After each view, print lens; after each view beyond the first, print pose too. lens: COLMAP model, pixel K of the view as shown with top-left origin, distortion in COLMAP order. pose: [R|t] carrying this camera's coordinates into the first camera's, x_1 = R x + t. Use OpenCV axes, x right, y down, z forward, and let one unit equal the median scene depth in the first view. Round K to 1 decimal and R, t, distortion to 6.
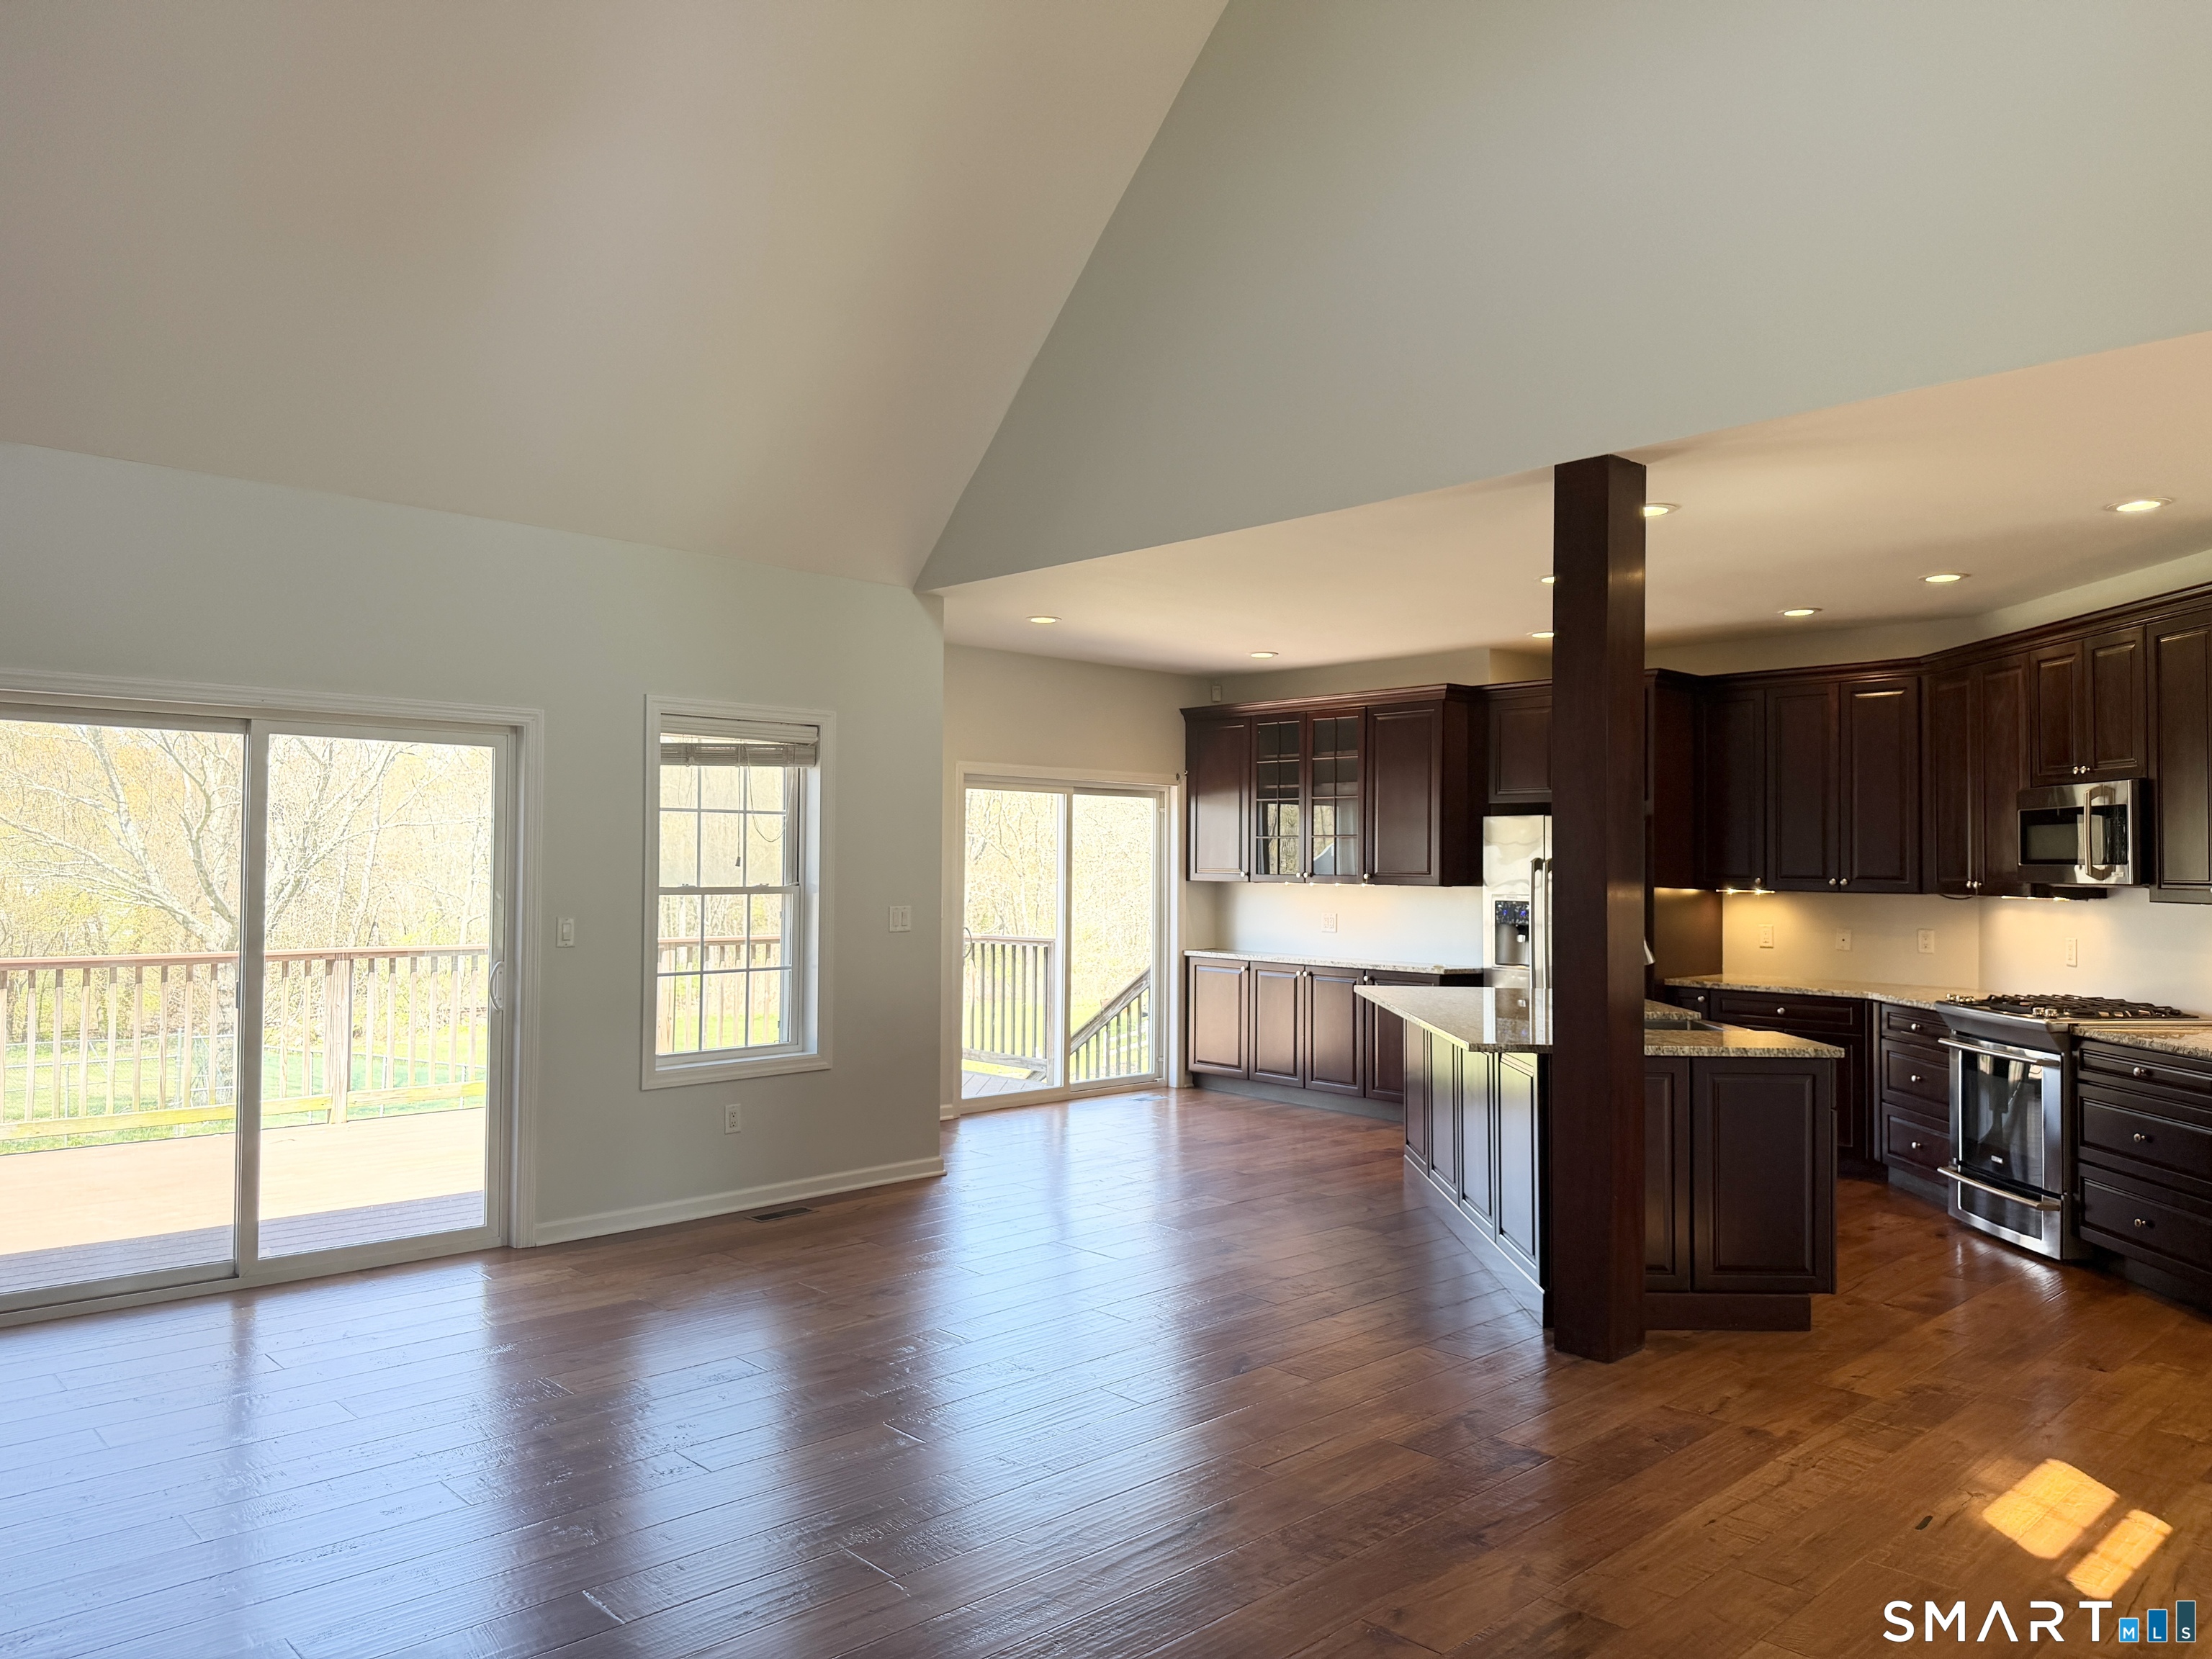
lens RADIAL K [[1562.4, 0, 1116.8], [0, 1562.4, 822.2], [0, 0, 1]] dist [0.069521, -0.084877]
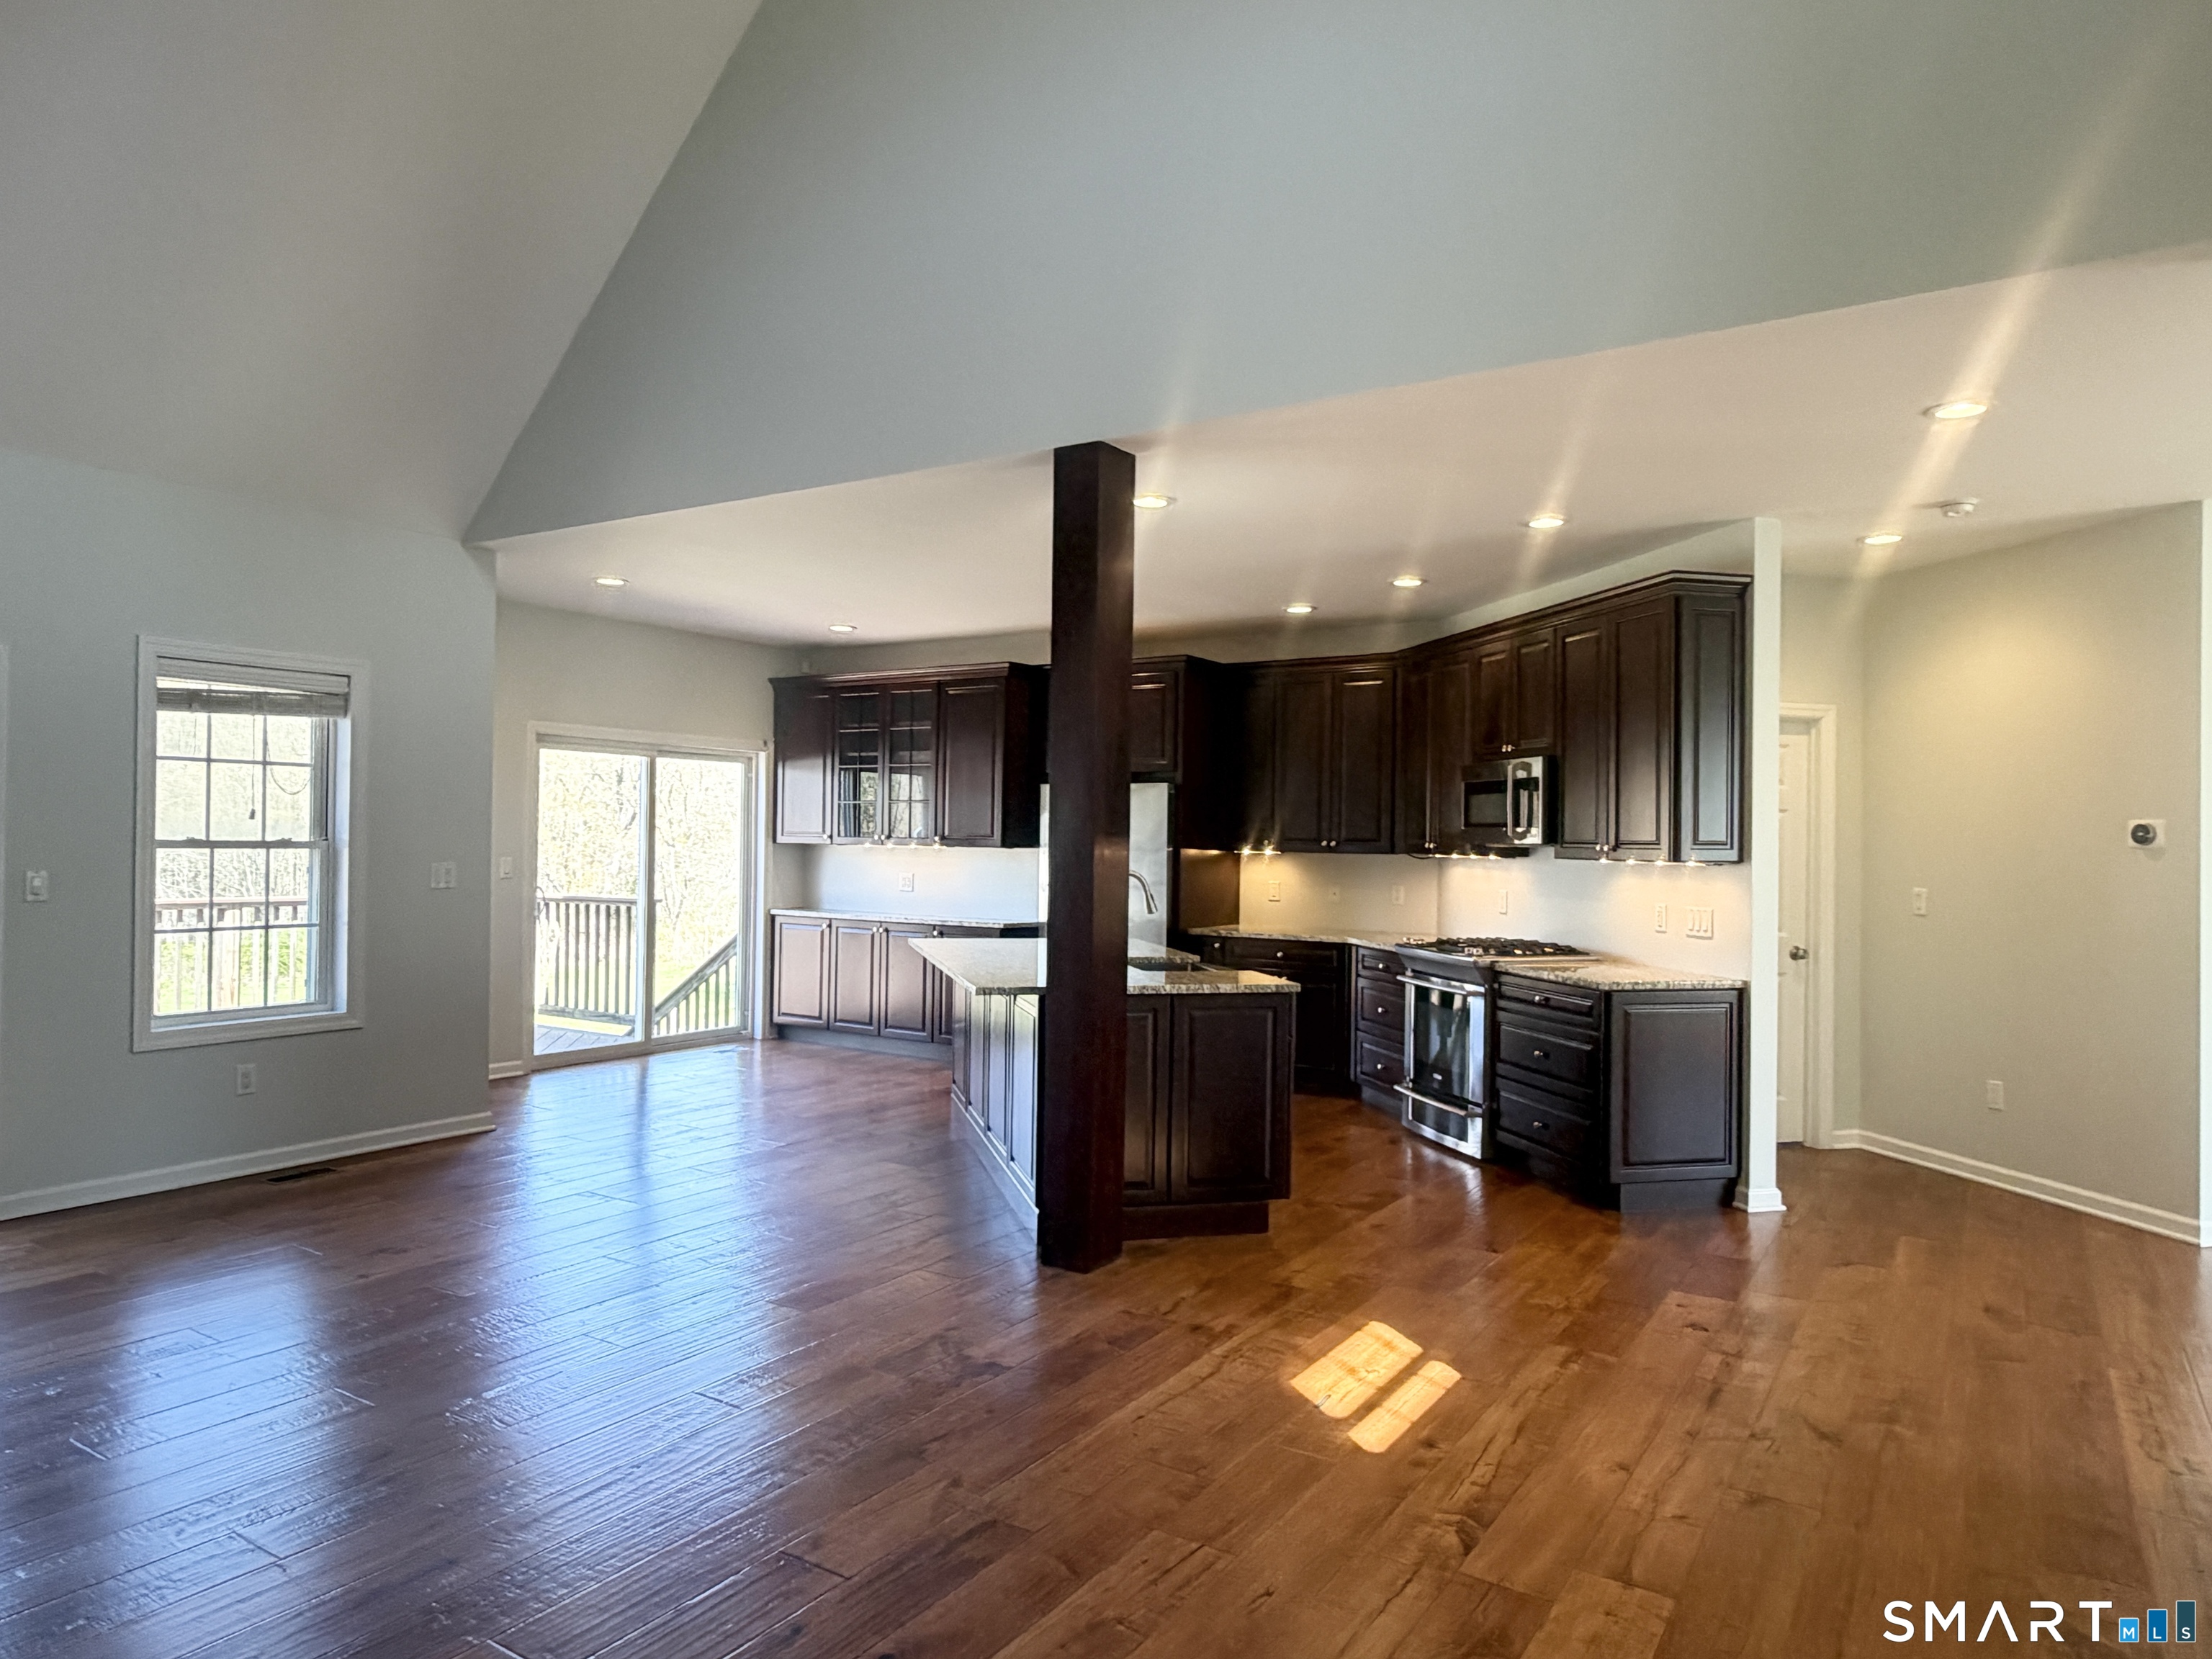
lens RADIAL K [[1402.2, 0, 1113.4], [0, 1402.2, 826.6], [0, 0, 1]] dist [-0.005051, 0.004382]
pose [[0.971859, 0.008736, 0.235402, 0.062209], [-0.013156, 0.999765, 0.017214, 0.010122], [-0.235196, -0.019827, 0.971746, 0.038175]]
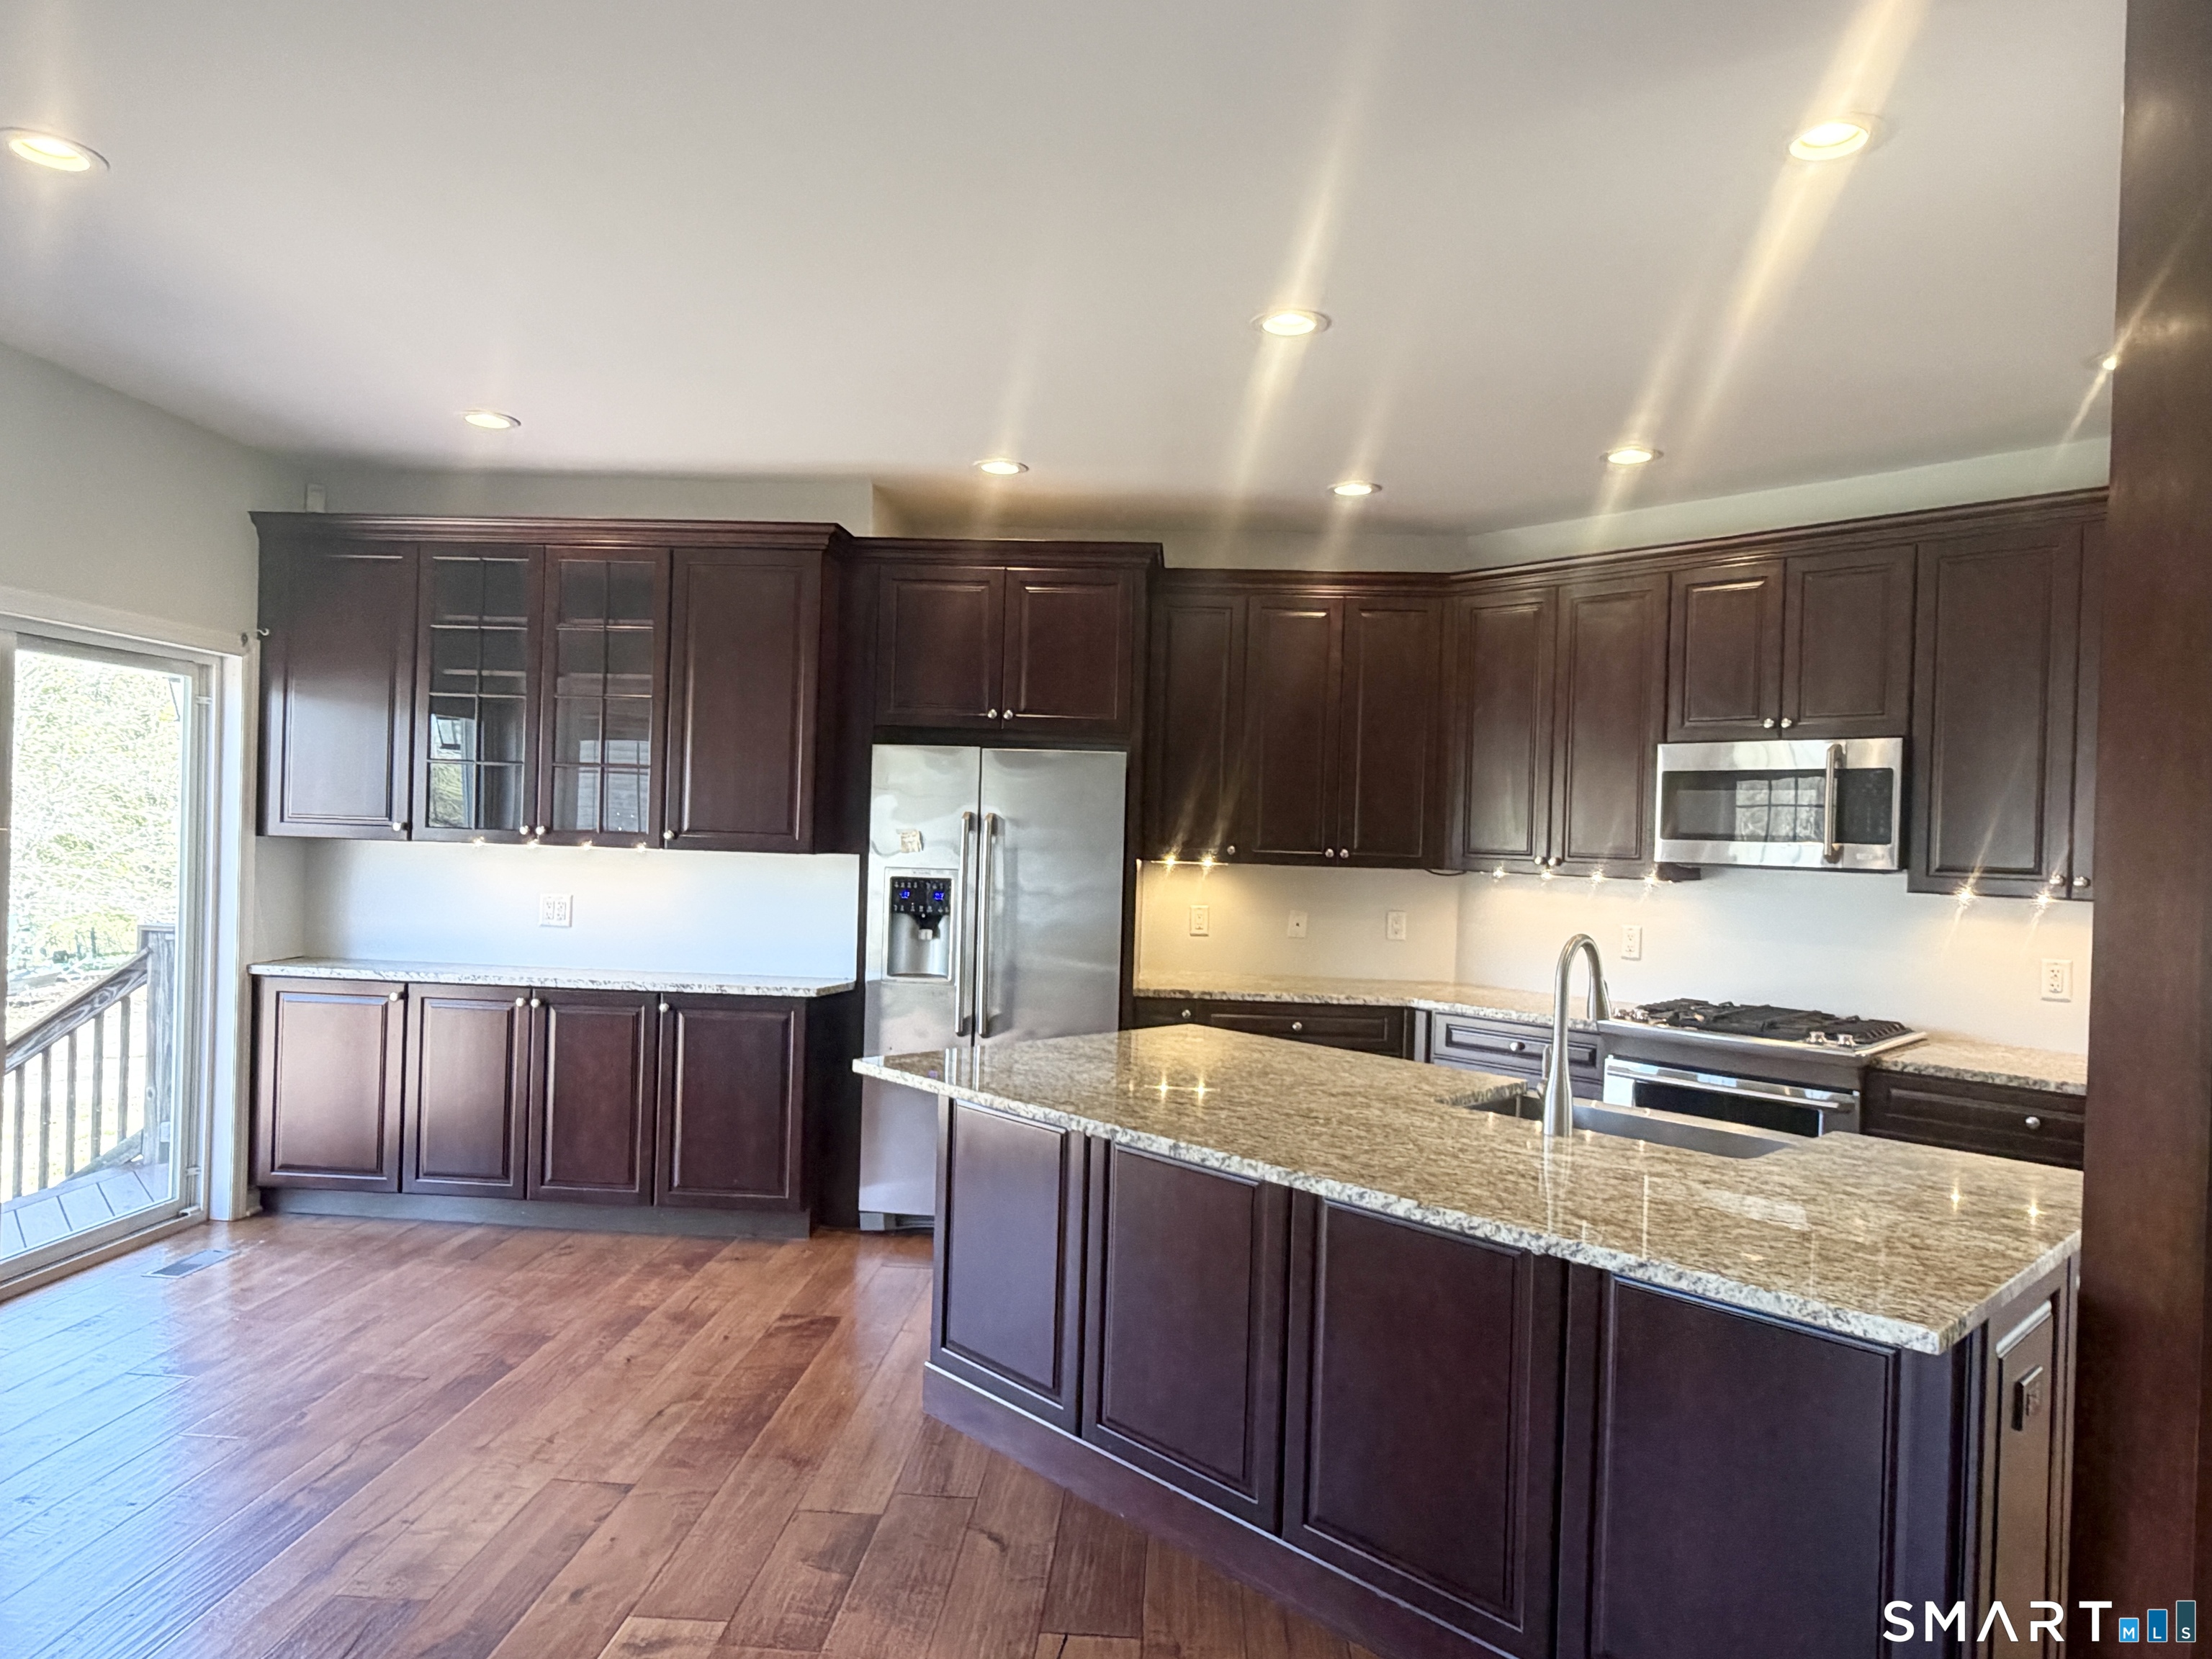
lens RADIAL K [[1402.2, 0, 1106.9], [0, 1402.2, 844.7], [0, 0, 1]] dist [-0.005051, 0.004382]
pose [[0.726074, 0.008675, 0.687562, -0.103001], [-0.042609, 0.998566, 0.032396, 0.017491], [-0.686295, -0.052818, 0.725403, 0.623509]]
